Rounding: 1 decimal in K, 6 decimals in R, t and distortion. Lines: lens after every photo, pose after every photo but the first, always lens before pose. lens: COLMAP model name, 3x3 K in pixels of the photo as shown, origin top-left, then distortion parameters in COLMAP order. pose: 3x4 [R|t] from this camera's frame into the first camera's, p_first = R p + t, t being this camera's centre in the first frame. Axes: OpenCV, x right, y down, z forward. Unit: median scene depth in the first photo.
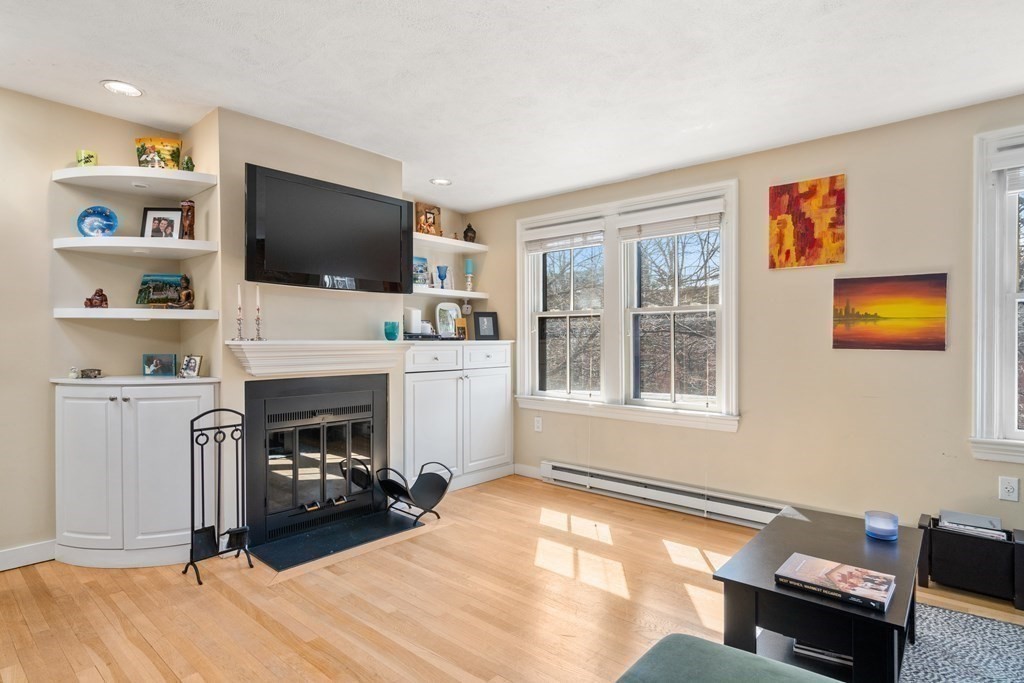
lens RADIAL K [[547.0, 0, 501.9], [0, 547.0, 345.4], [0, 0, 1]] dist [0.015826, 0.000358]
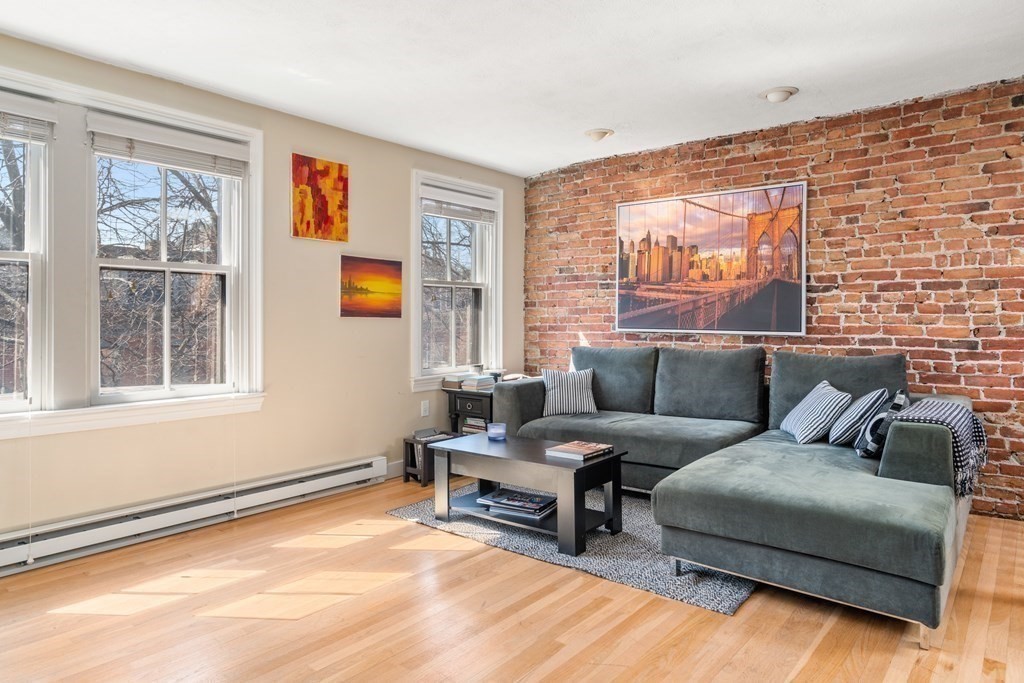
lens RADIAL K [[638.4, 0, 539.3], [0, 638.4, 312.4], [0, 0, 1]] dist [-0.002258, -0.000121]
pose [[-0.068037, 0.008268, 0.997649, -0.718514], [0.007709, 0.999940, -0.007761, 0.009988], [-0.997653, 0.007163, -0.068096, 0.675961]]
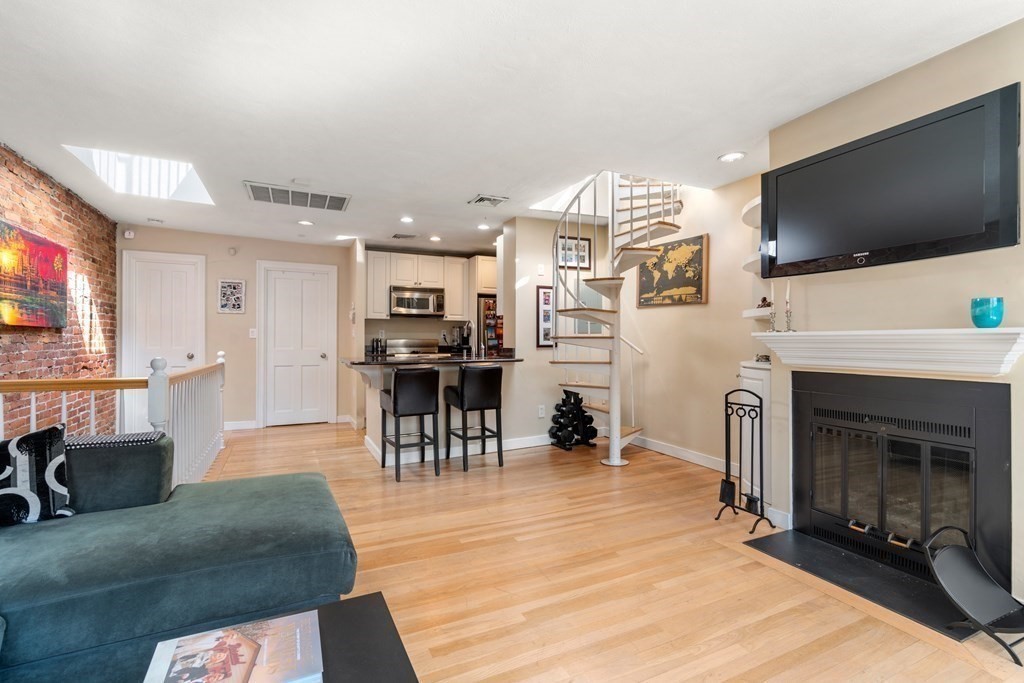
lens RADIAL K [[477.5, 0, 527.1], [0, 477.5, 342.5], [0, 0, 1]] dist [-0.003997, 0.001220]
pose [[-0.375554, -0.001702, -0.926799, 0.555368], [-0.014174, 0.999892, 0.003907, 0.013858], [0.926692, 0.014603, -0.375537, 0.835981]]
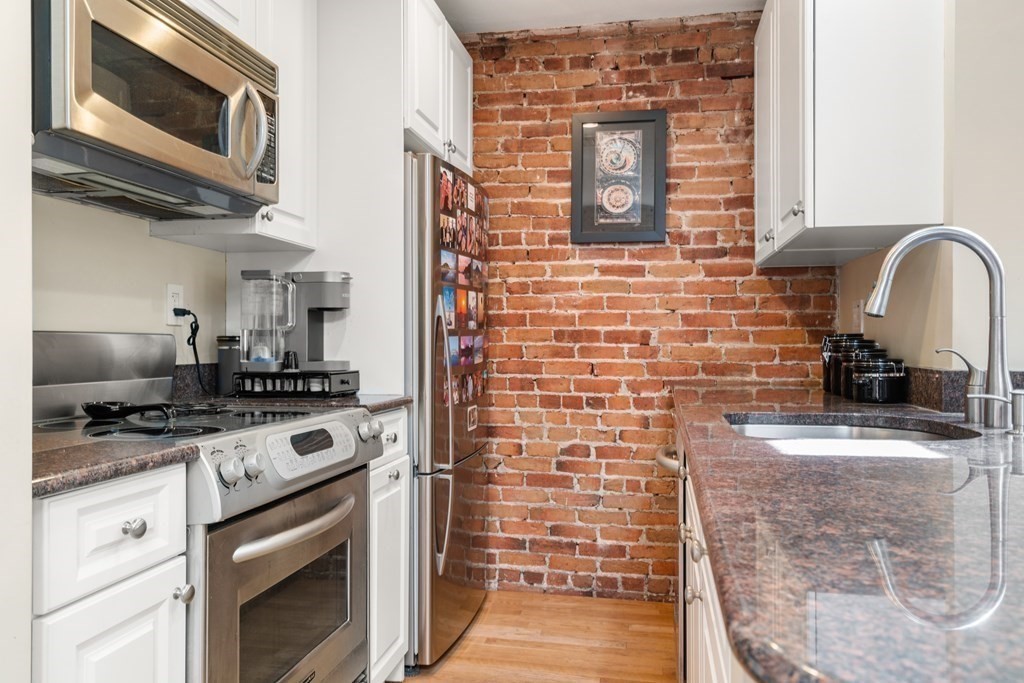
lens RADIAL K [[755.4, 0, 519.7], [0, 755.4, 340.0], [0, 0, 1]] dist [0.008122, -0.002062]
pose [[0.502079, -0.005301, -0.864805, -0.587790], [-0.007766, 0.999913, -0.010638, 0.024642], [0.864787, 0.012057, 0.501994, -0.415809]]
